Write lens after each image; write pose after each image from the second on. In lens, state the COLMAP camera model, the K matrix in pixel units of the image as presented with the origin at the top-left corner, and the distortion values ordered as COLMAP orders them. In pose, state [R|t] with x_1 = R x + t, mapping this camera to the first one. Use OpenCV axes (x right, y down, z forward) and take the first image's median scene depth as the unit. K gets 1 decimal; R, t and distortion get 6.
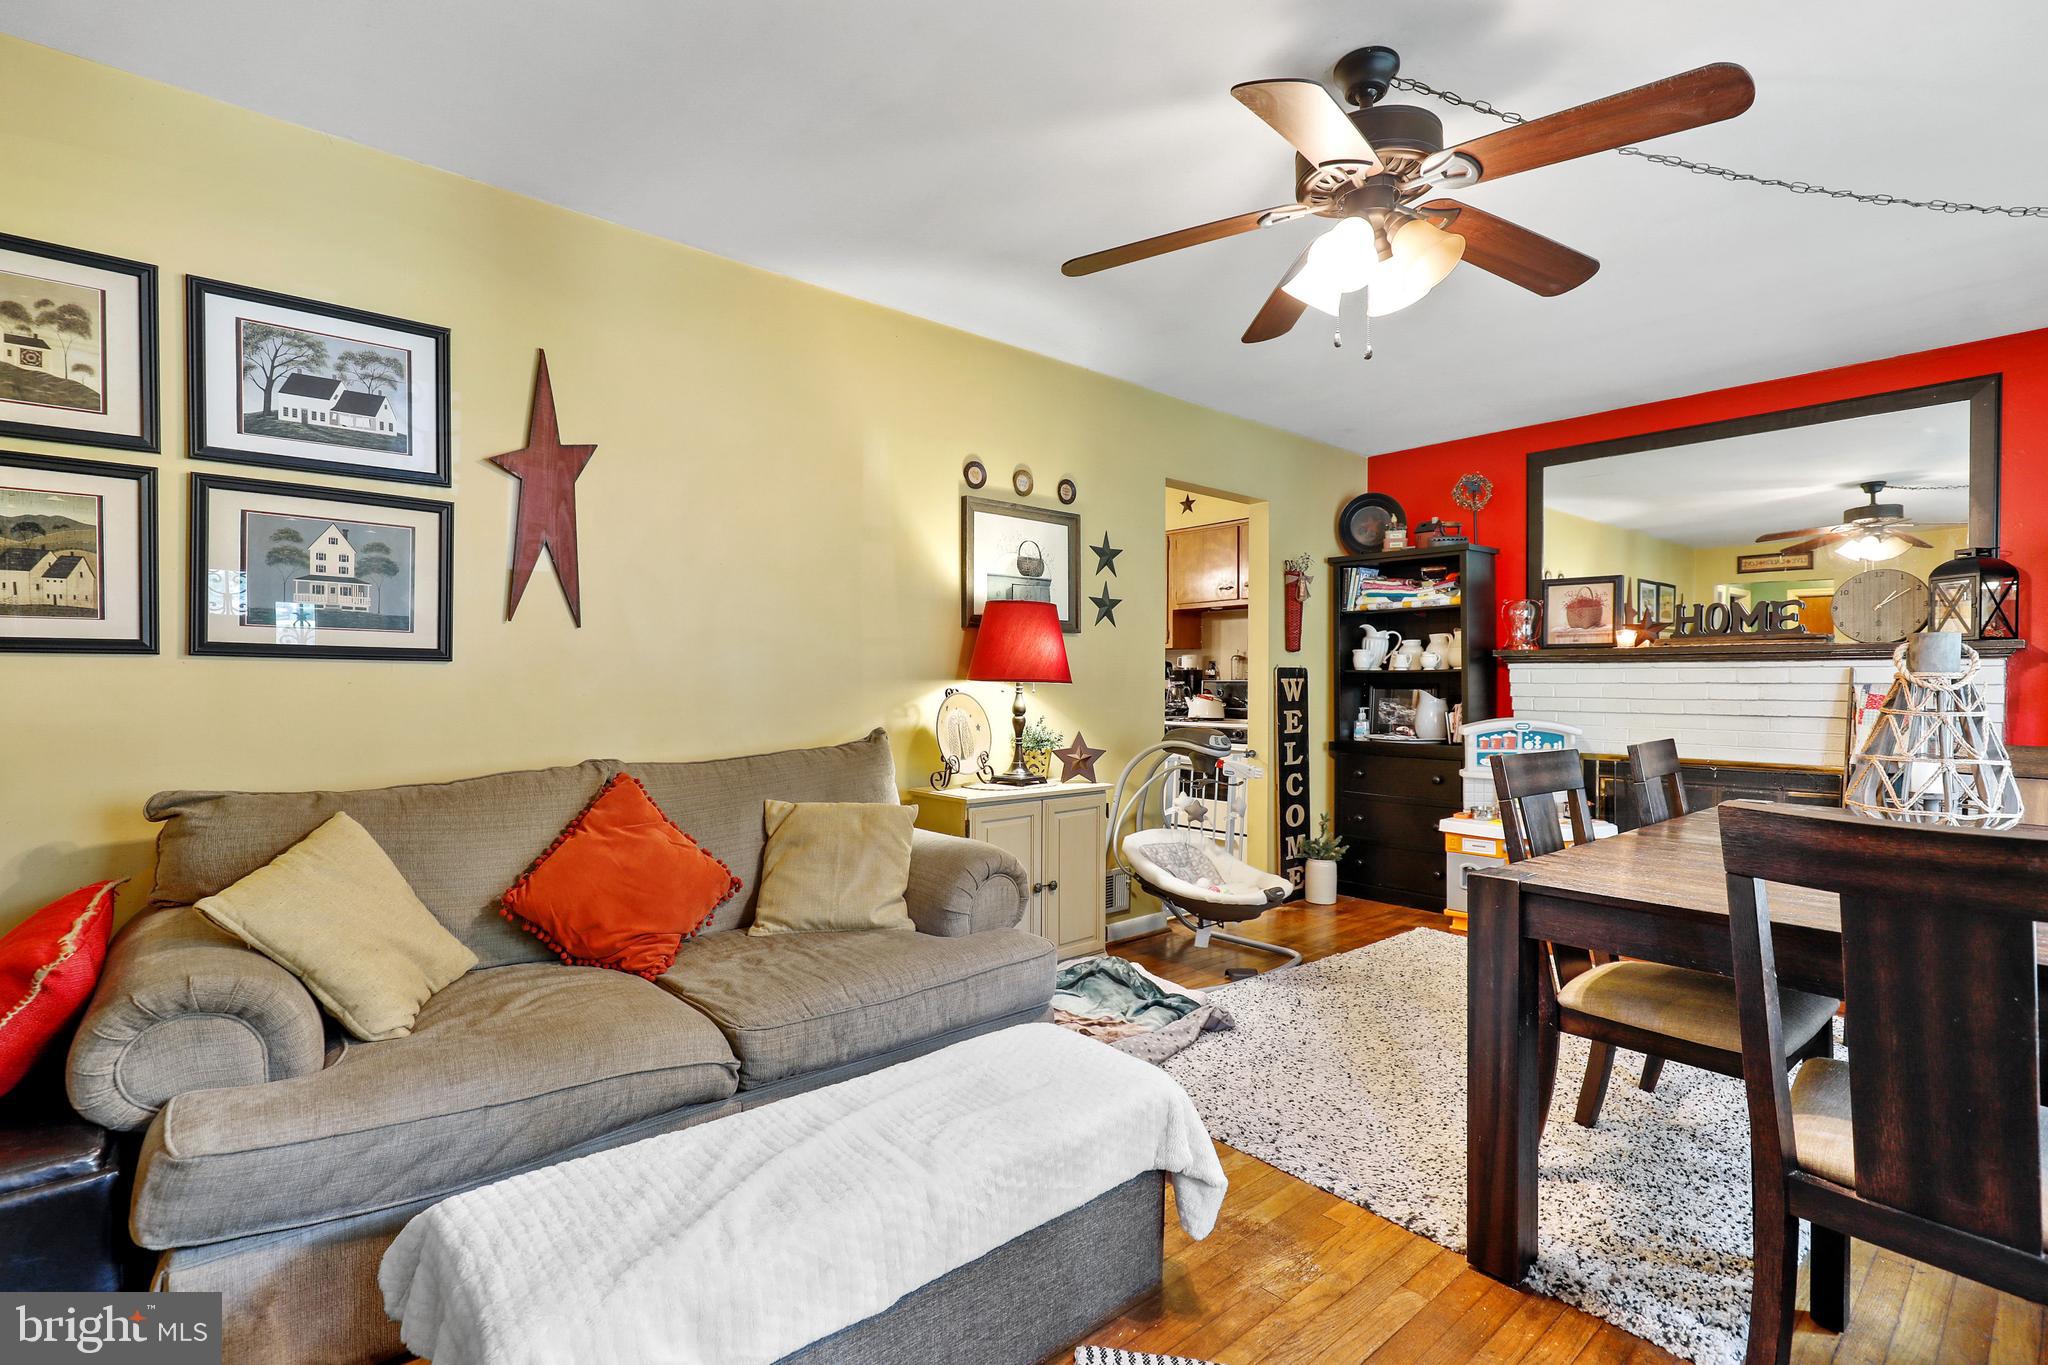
lens RADIAL K [[948.2, 0, 1029.2], [0, 948.2, 688.0], [0, 0, 1]] dist [-0.004077, -0.000551]
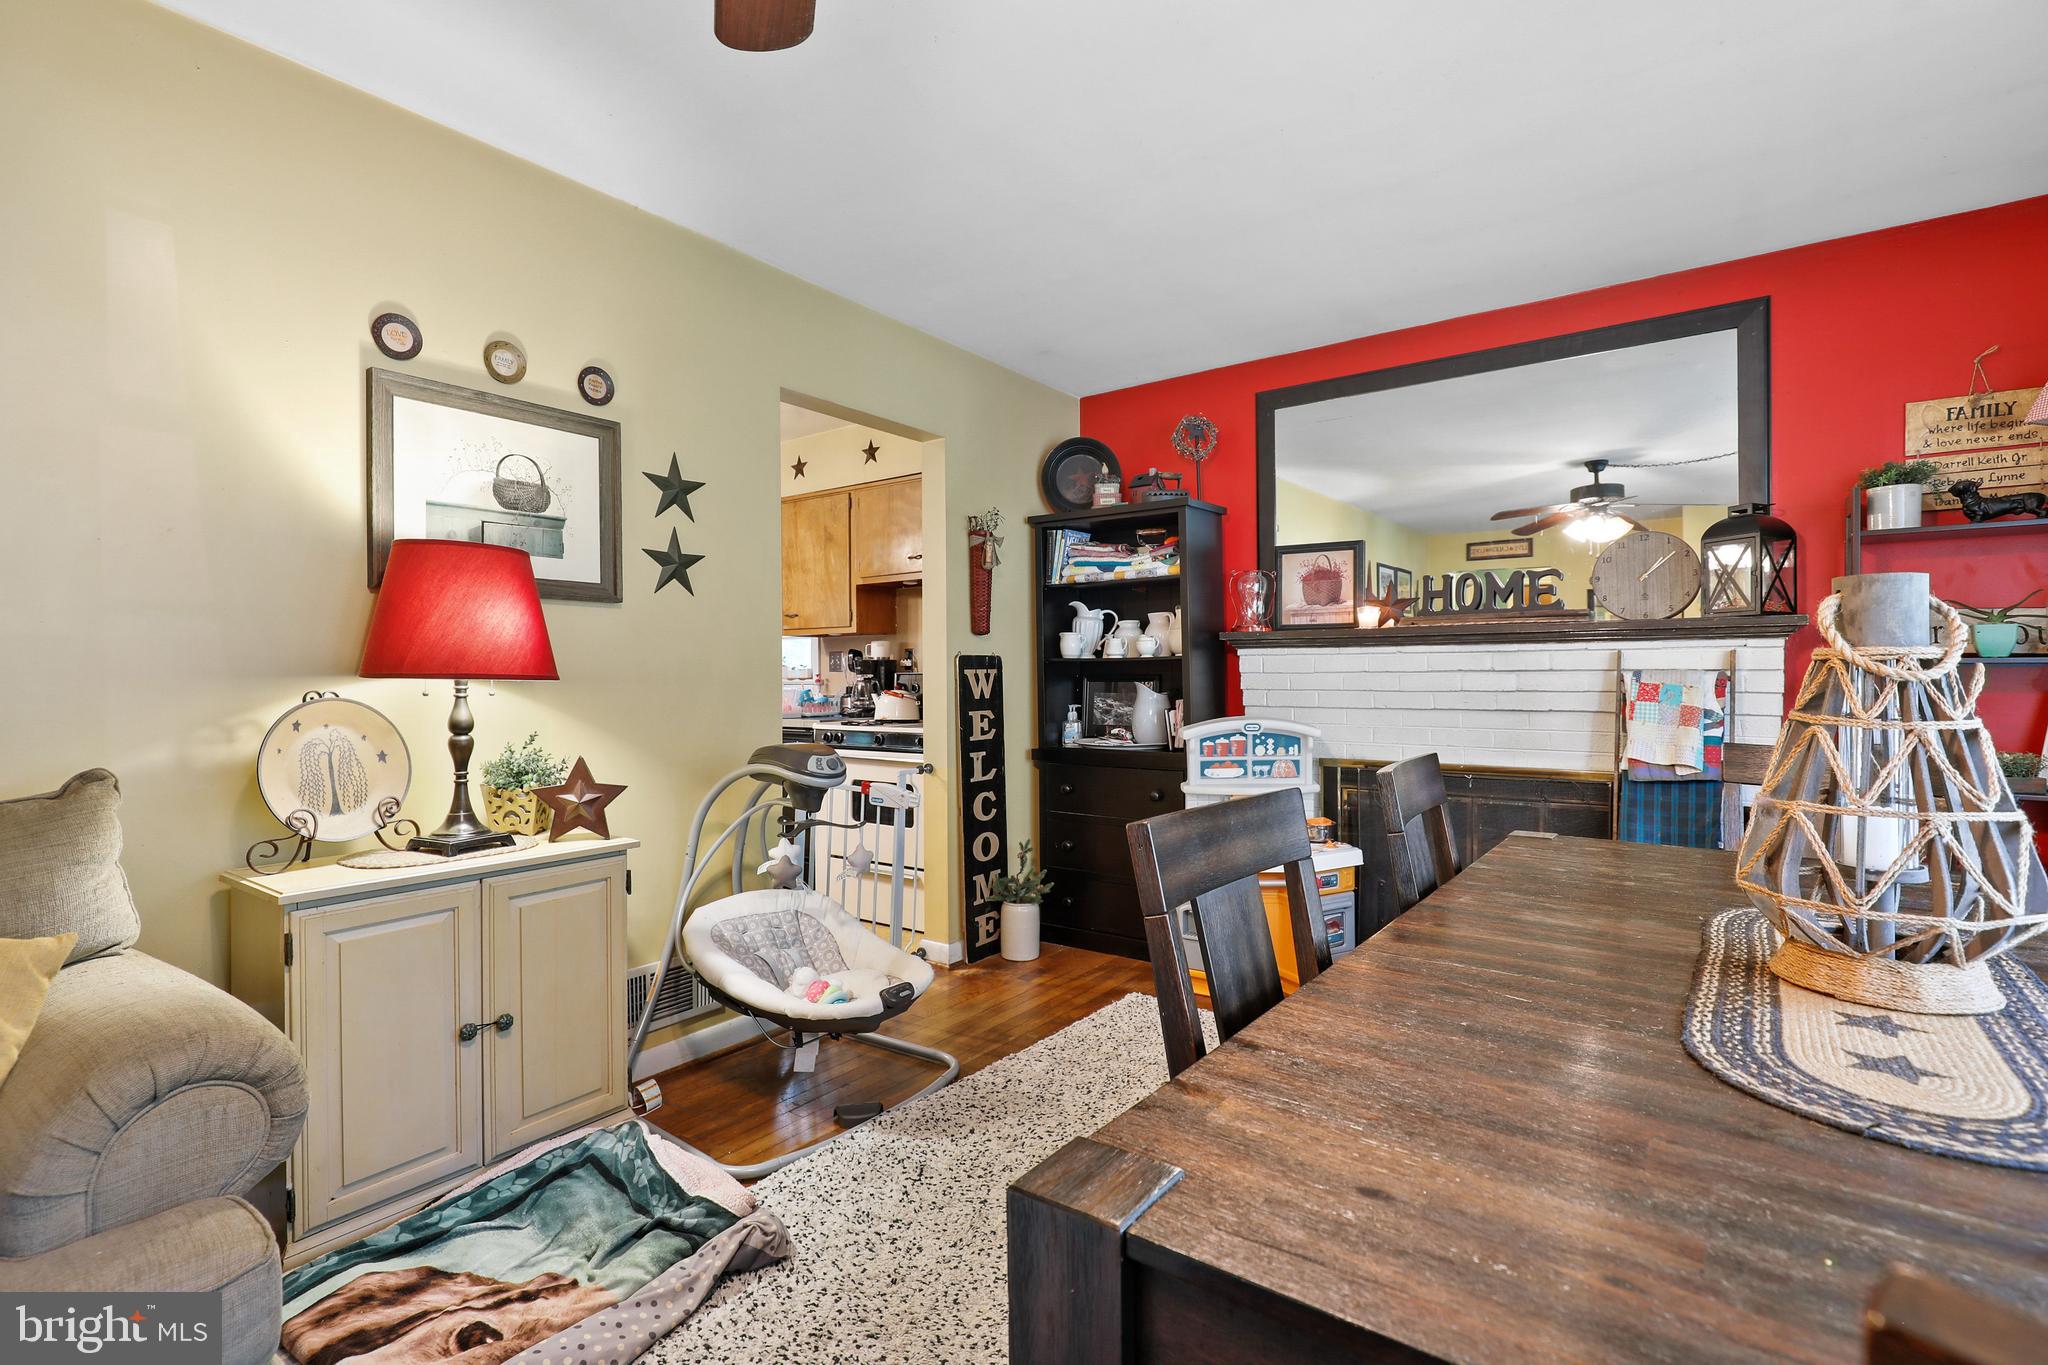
lens RADIAL K [[949.2, 0, 1026.9], [0, 949.2, 671.2], [0, 0, 1]] dist [-0.004296, 0.000130]
pose [[0.975979, -0.008307, 0.217707, 0.153146], [0.010472, 0.999906, -0.008794, -0.001390], [-0.217614, 0.010862, 0.975974, 0.247596]]
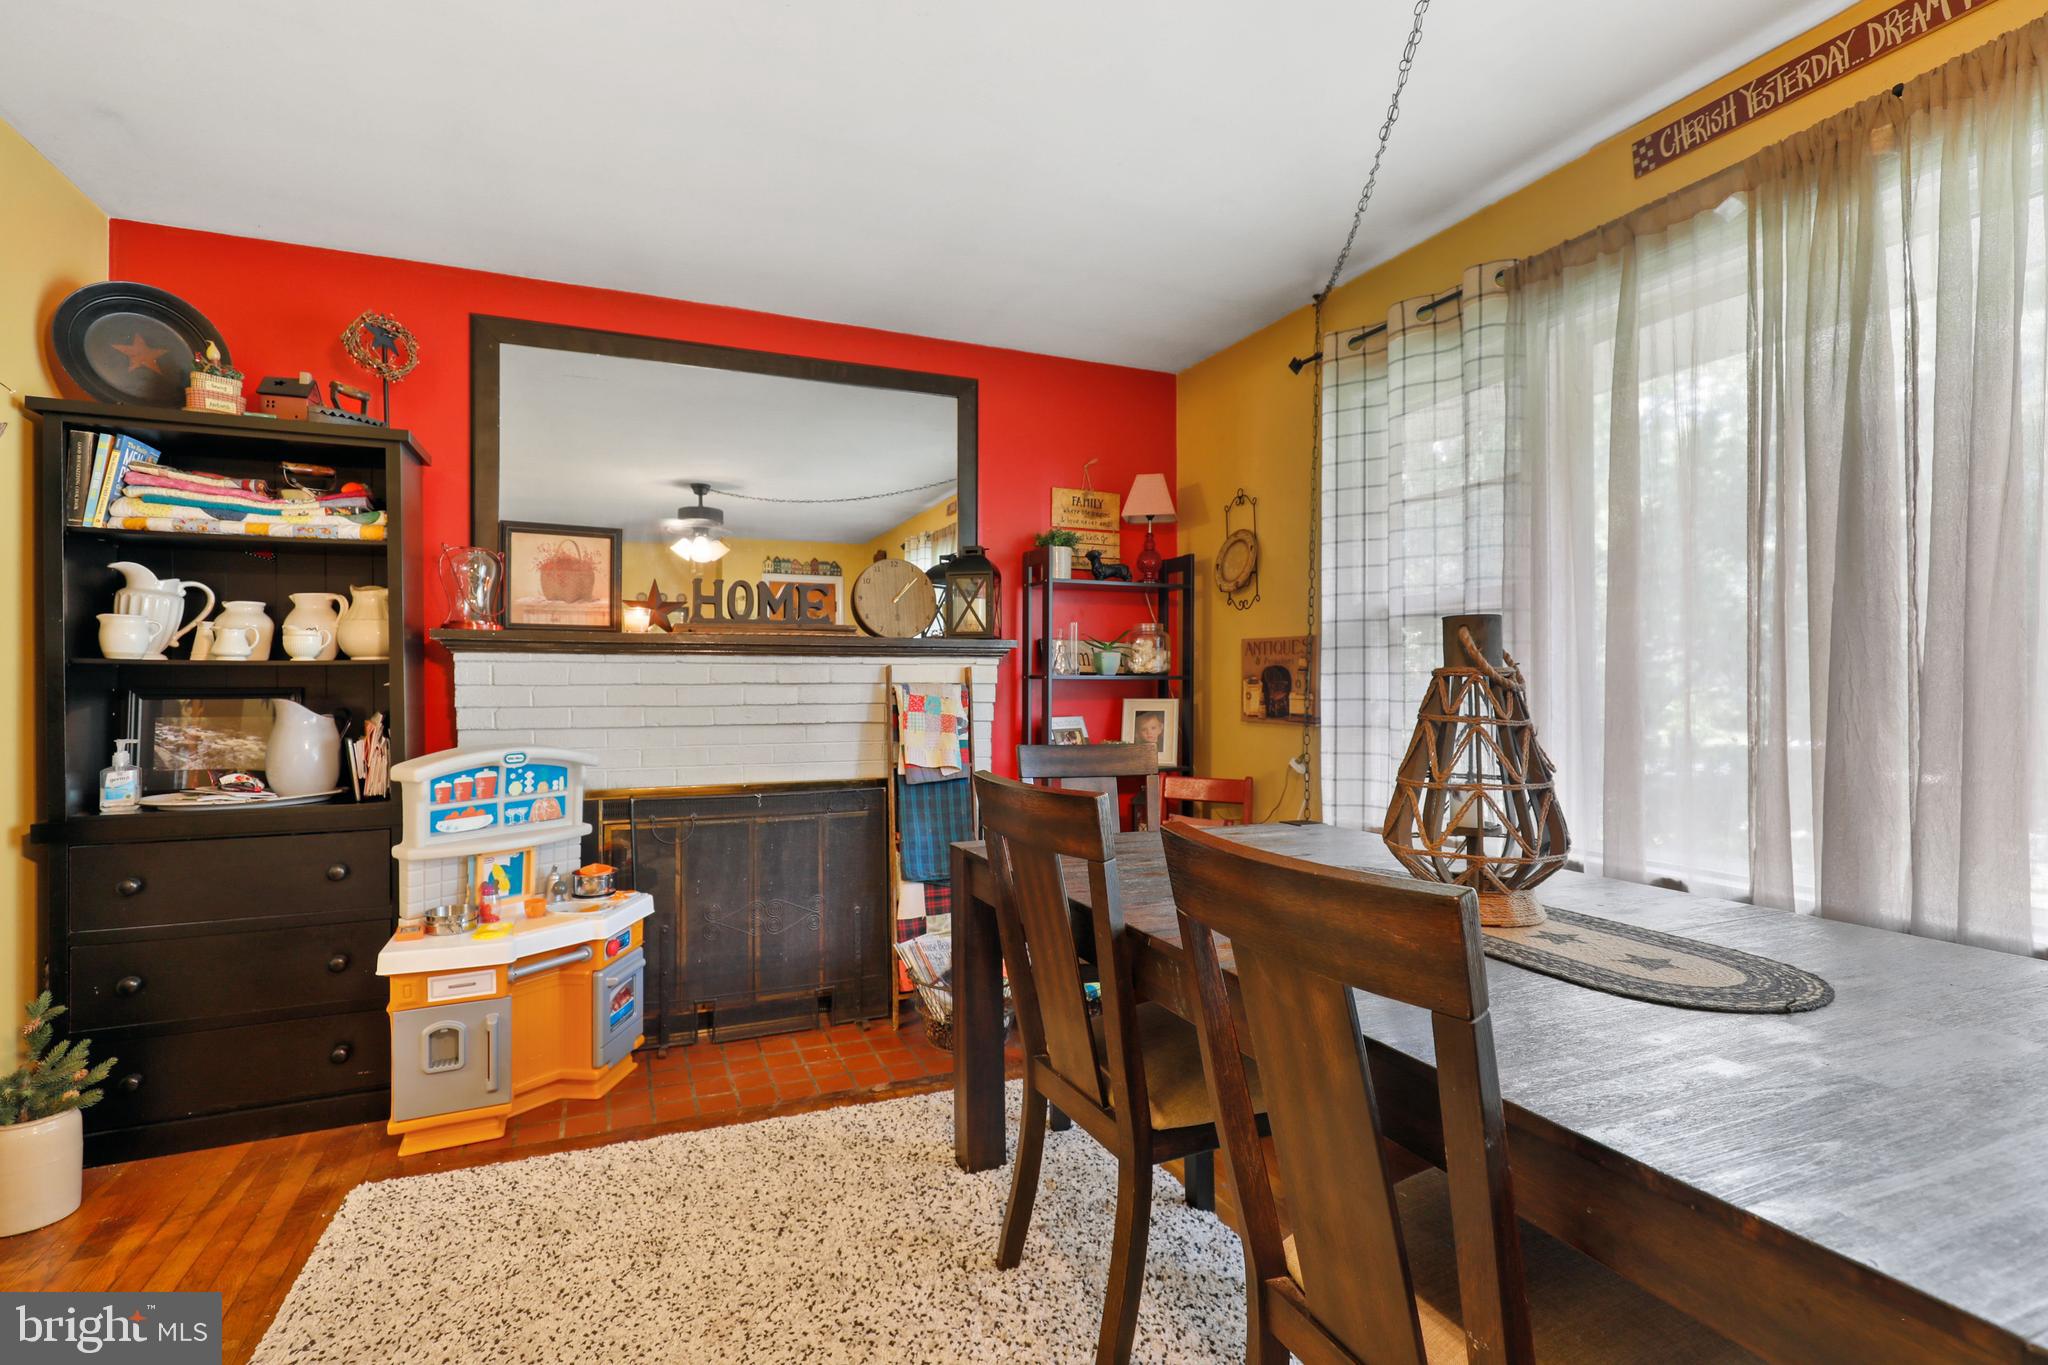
lens RADIAL K [[943.4, 0, 1024.6], [0, 943.4, 675.9], [0, 0, 1]] dist [-0.004240, -0.000316]
pose [[0.305144, 0.002898, 0.952302, 0.053551], [0.009997, 0.999931, -0.006247, -0.003763], [-0.952254, 0.011426, 0.305094, 0.481066]]
